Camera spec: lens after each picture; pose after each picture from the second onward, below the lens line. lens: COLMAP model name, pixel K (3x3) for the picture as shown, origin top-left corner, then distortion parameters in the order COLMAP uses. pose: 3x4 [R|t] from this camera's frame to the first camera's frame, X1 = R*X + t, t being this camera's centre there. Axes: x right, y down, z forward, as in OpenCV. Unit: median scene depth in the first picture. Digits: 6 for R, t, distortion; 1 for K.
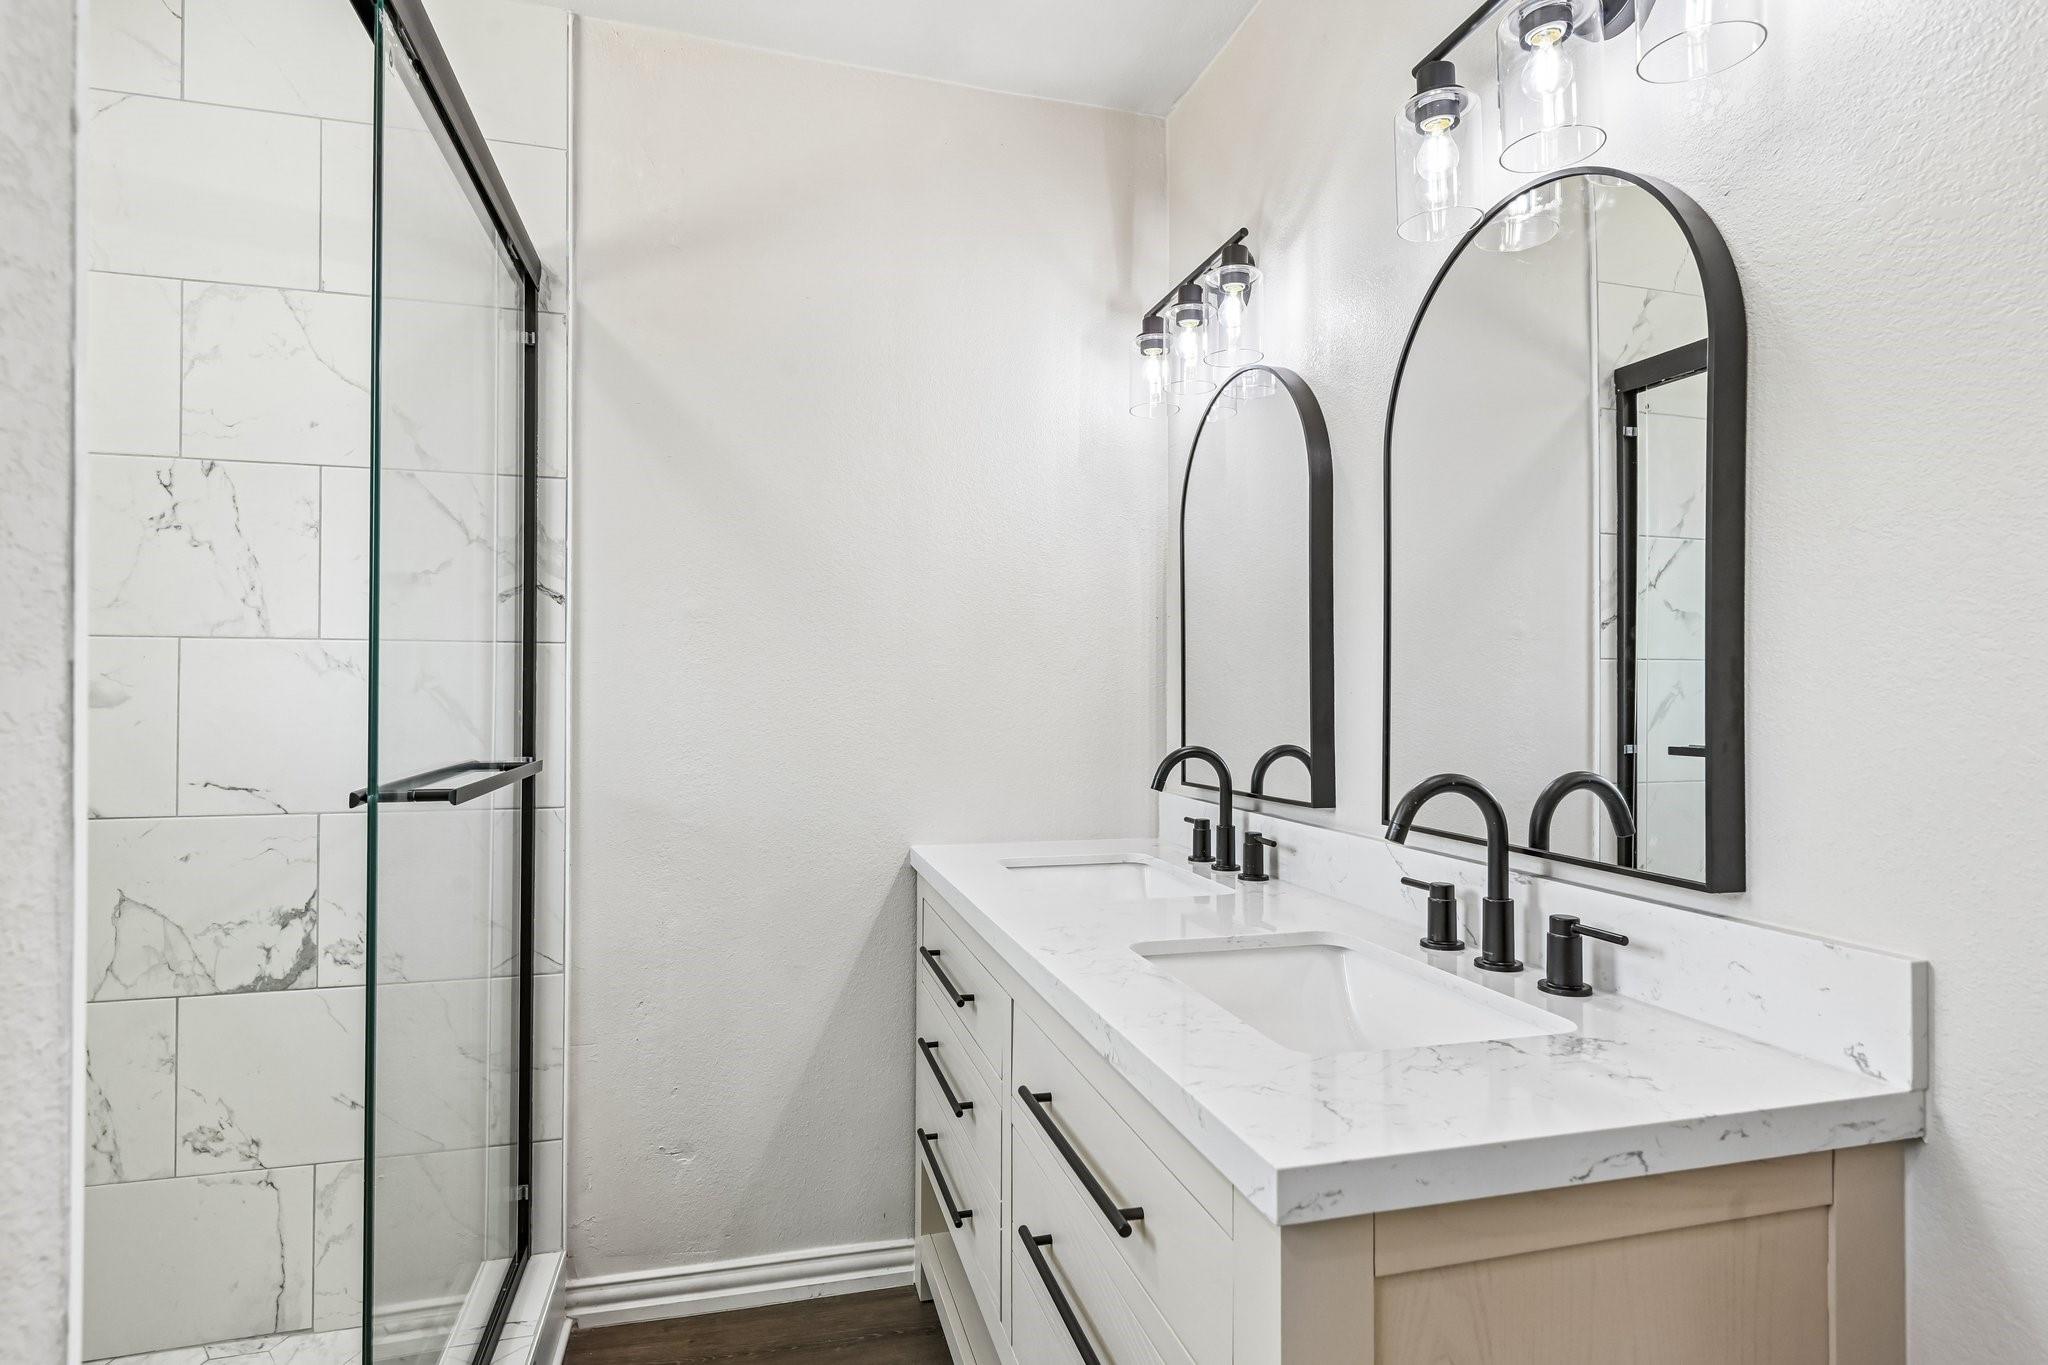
lens RADIAL K [[1091.4, 0, 1058.8], [0, 1091.4, 687.4], [0, 0, 1]] dist [0.010552, -0.005282]
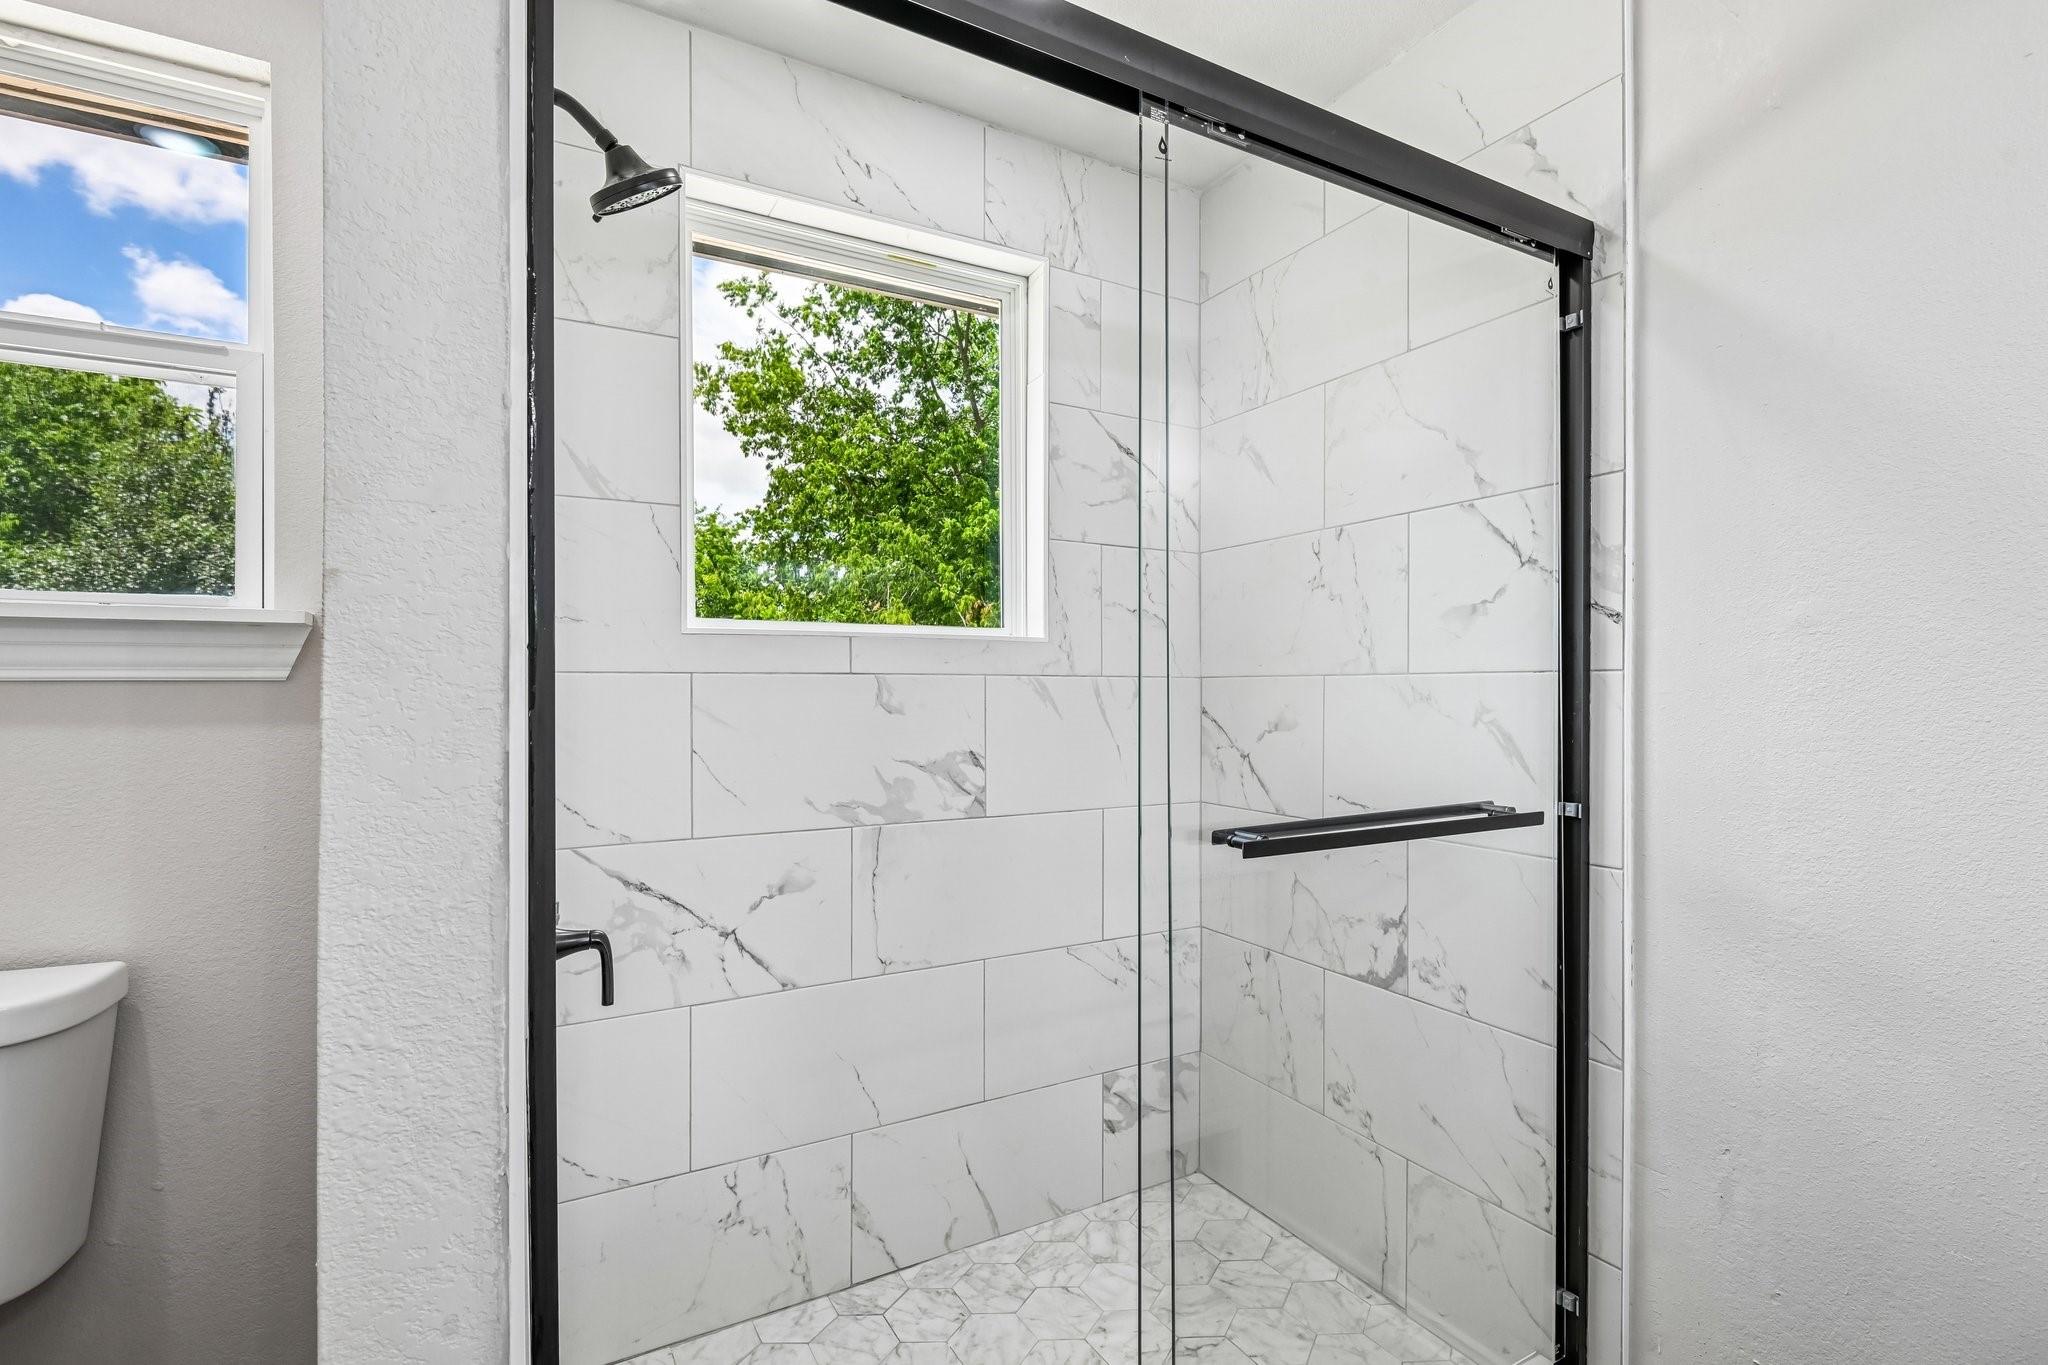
lens RADIAL K [[964.5, 0, 1027.3], [0, 964.5, 685.6], [0, 0, 1]] dist [0.003005, -0.000457]
pose [[0.212212, -0.005595, -0.977208, 0.175394], [0.008447, 0.999957, -0.003890, -0.031939], [0.977187, -0.007429, 0.212250, 0.430751]]
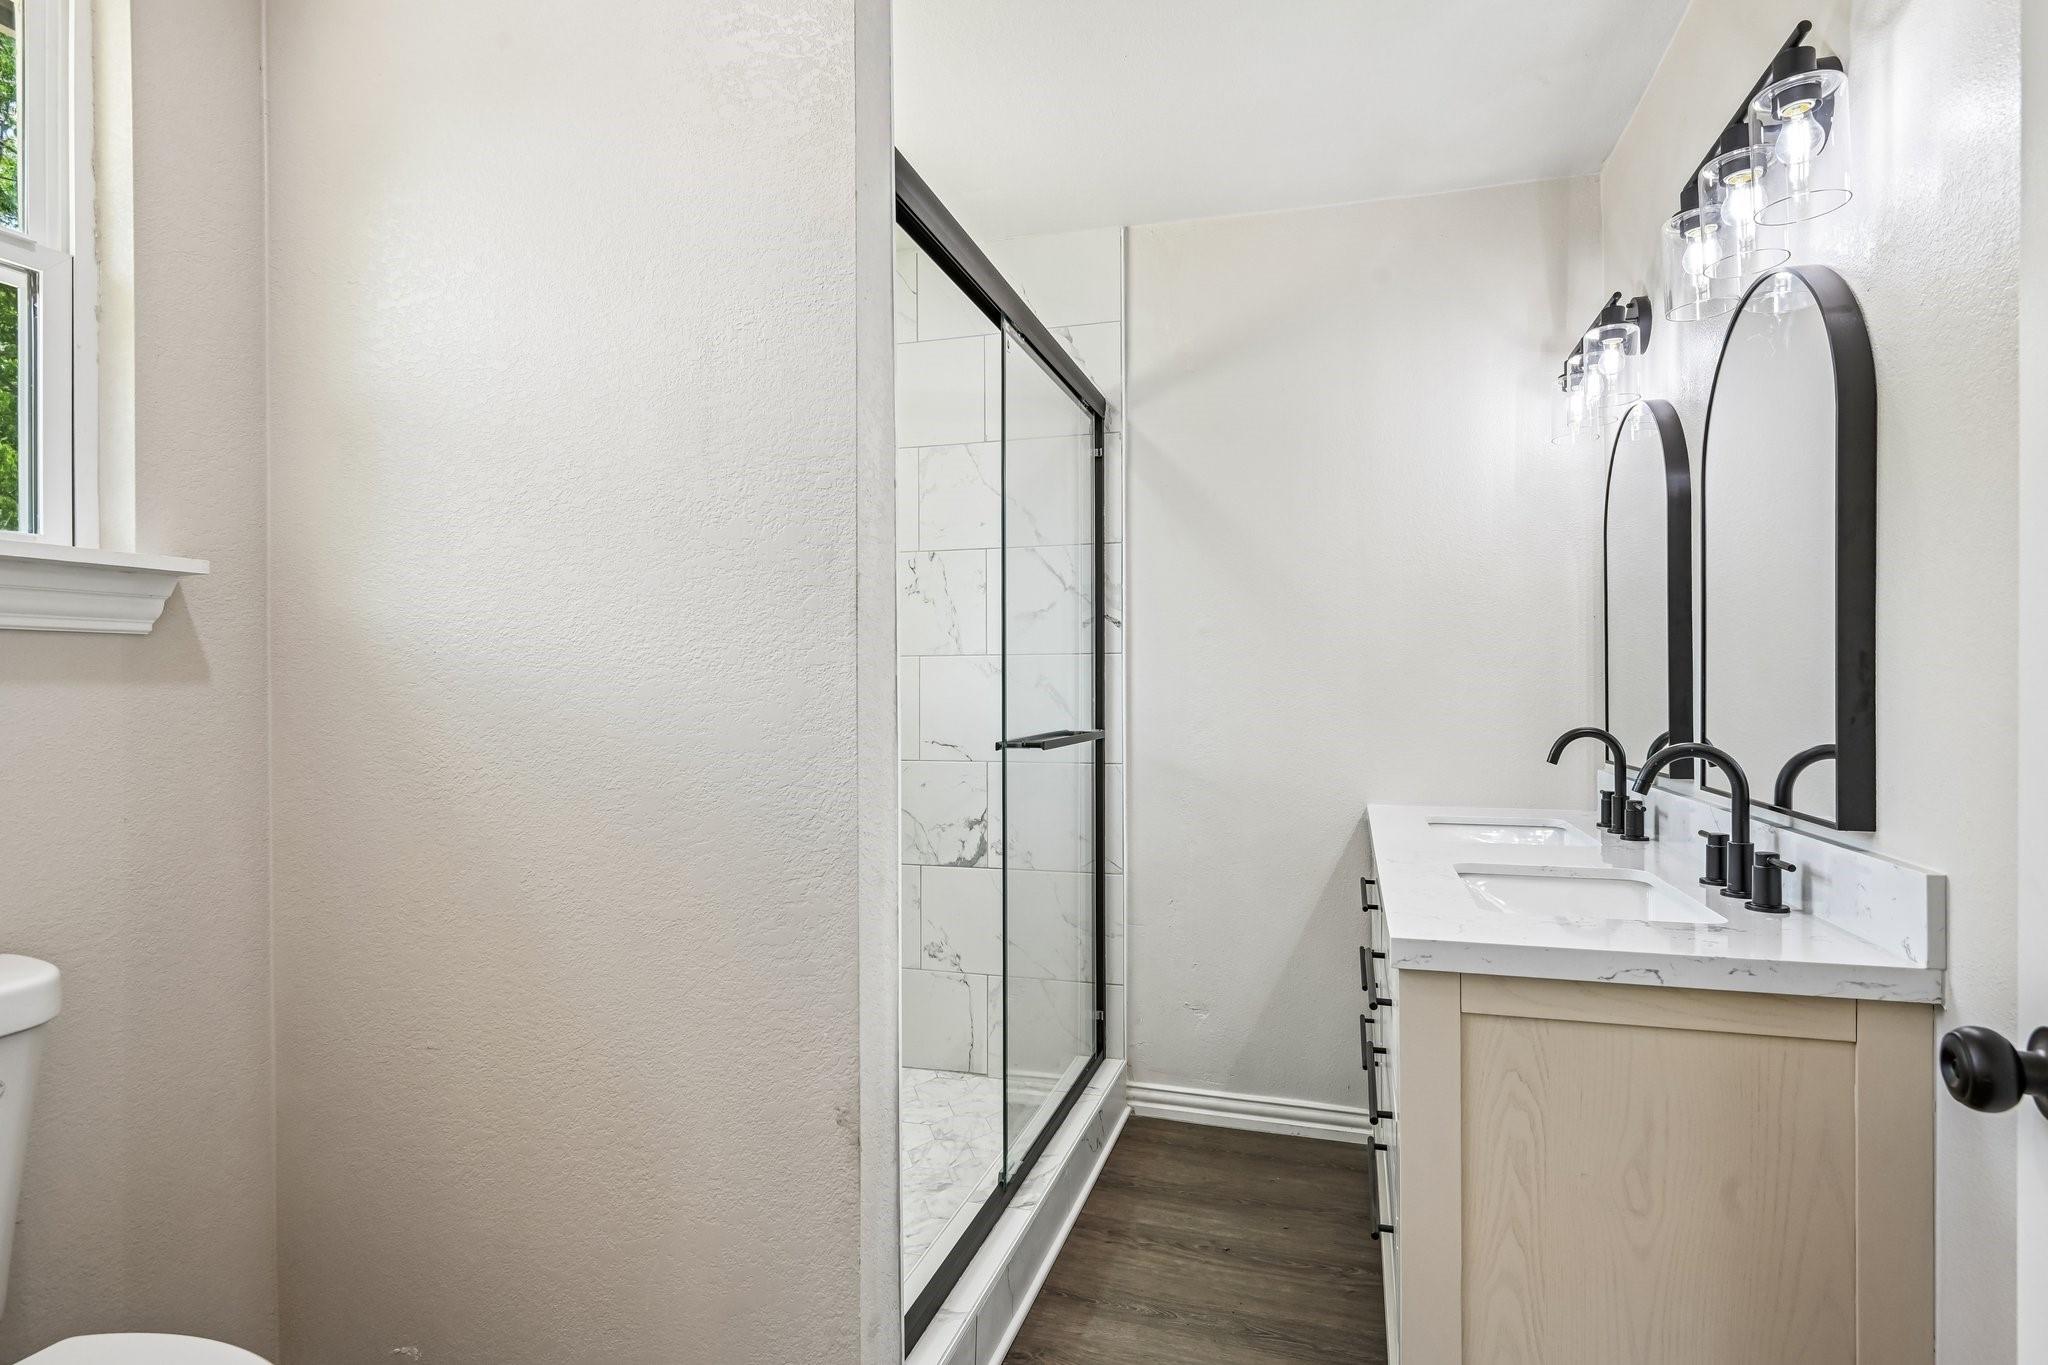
lens RADIAL K [[1133.5, 0, 1027.9], [0, 1133.5, 689.0], [0, 0, 1]] dist [0.003896, -0.000541]
pose [[0.839117, -0.007042, -0.543905, 0.295901], [0.010257, 0.999943, 0.002877, 0.002229], [0.543854, -0.007993, 0.839142, -0.384769]]
